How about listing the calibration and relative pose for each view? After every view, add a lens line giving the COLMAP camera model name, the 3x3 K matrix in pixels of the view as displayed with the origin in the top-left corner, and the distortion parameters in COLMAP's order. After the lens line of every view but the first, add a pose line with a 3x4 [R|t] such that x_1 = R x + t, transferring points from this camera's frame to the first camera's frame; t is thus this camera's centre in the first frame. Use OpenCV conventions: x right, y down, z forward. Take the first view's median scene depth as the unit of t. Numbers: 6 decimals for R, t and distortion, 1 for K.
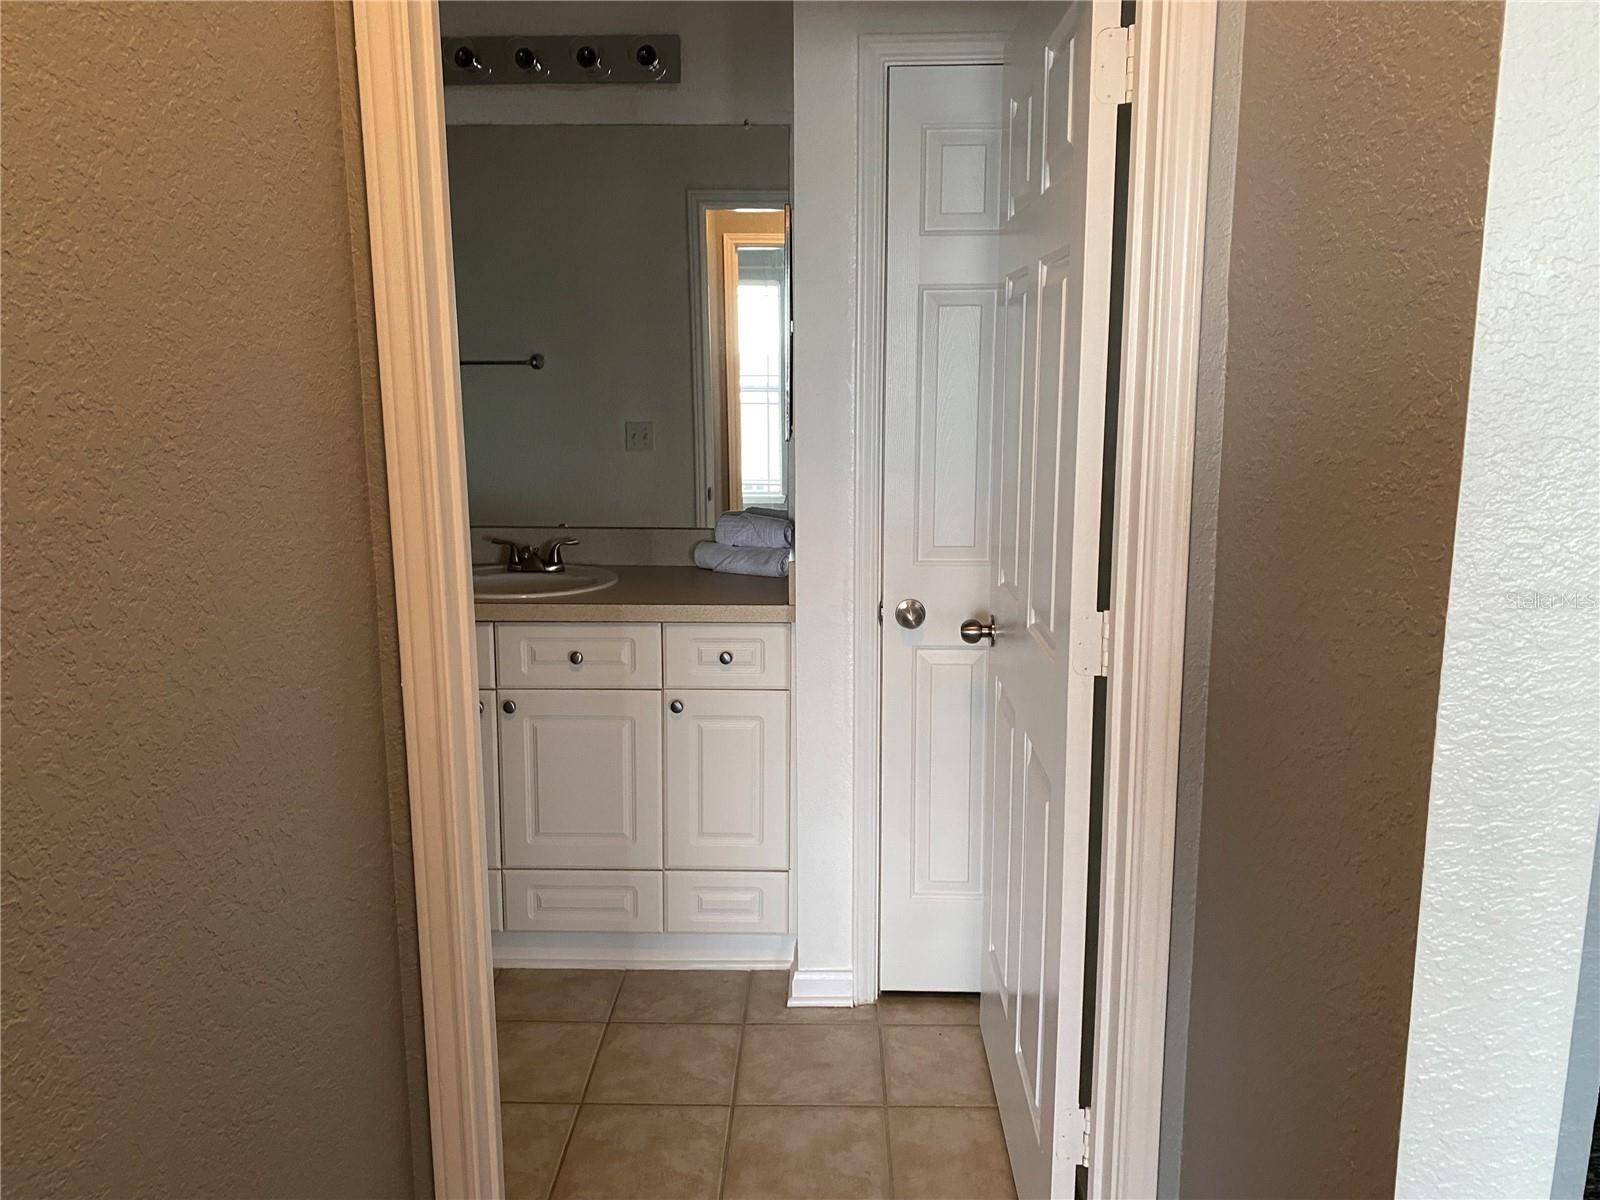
lens RADIAL K [[1227.4, 0, 800.6], [0, 1227.4, 593.3], [0, 0, 1]] dist [0.064038, -0.065757]
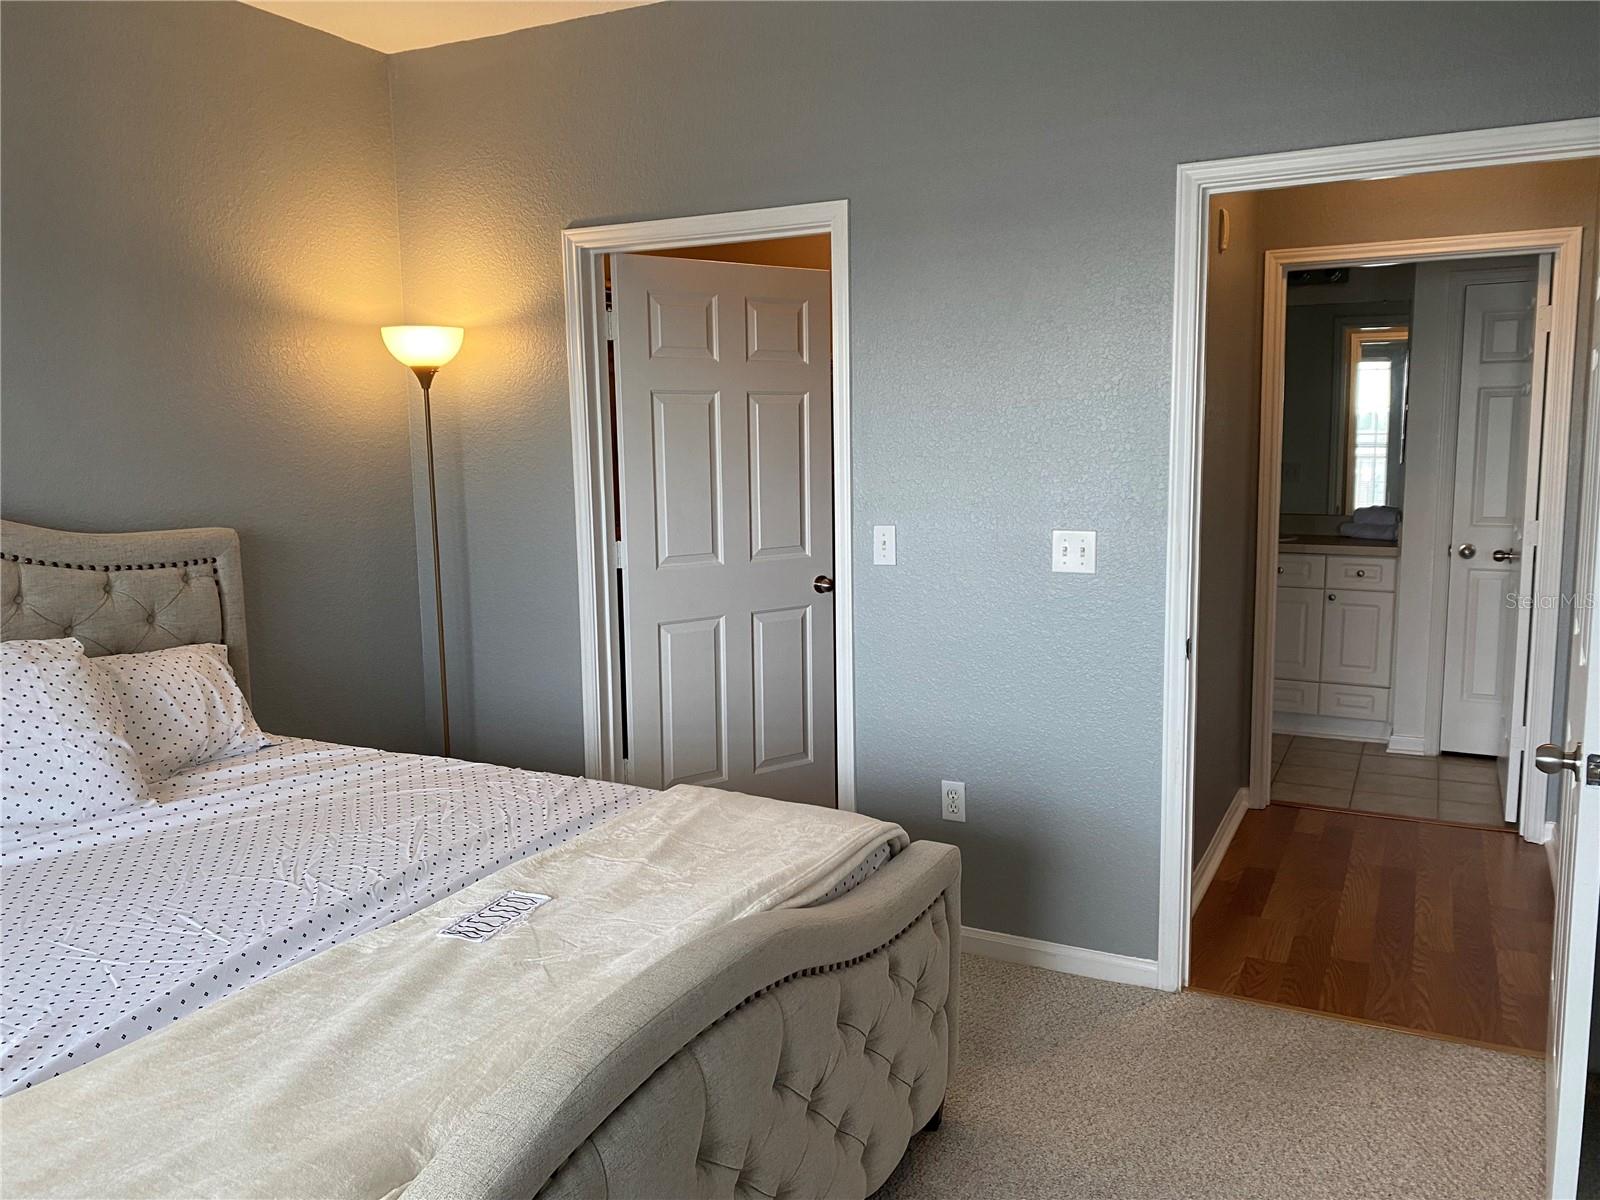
lens RADIAL K [[1227.4, 0, 800.4], [0, 1227.4, 606.3], [0, 0, 1]] dist [0.064038, -0.065757]
pose [[0.900427, 0.045833, -0.432587, -0.005995], [-0.063692, 0.997608, -0.026877, 0.215457], [0.430320, 0.051753, 0.901192, -1.194994]]
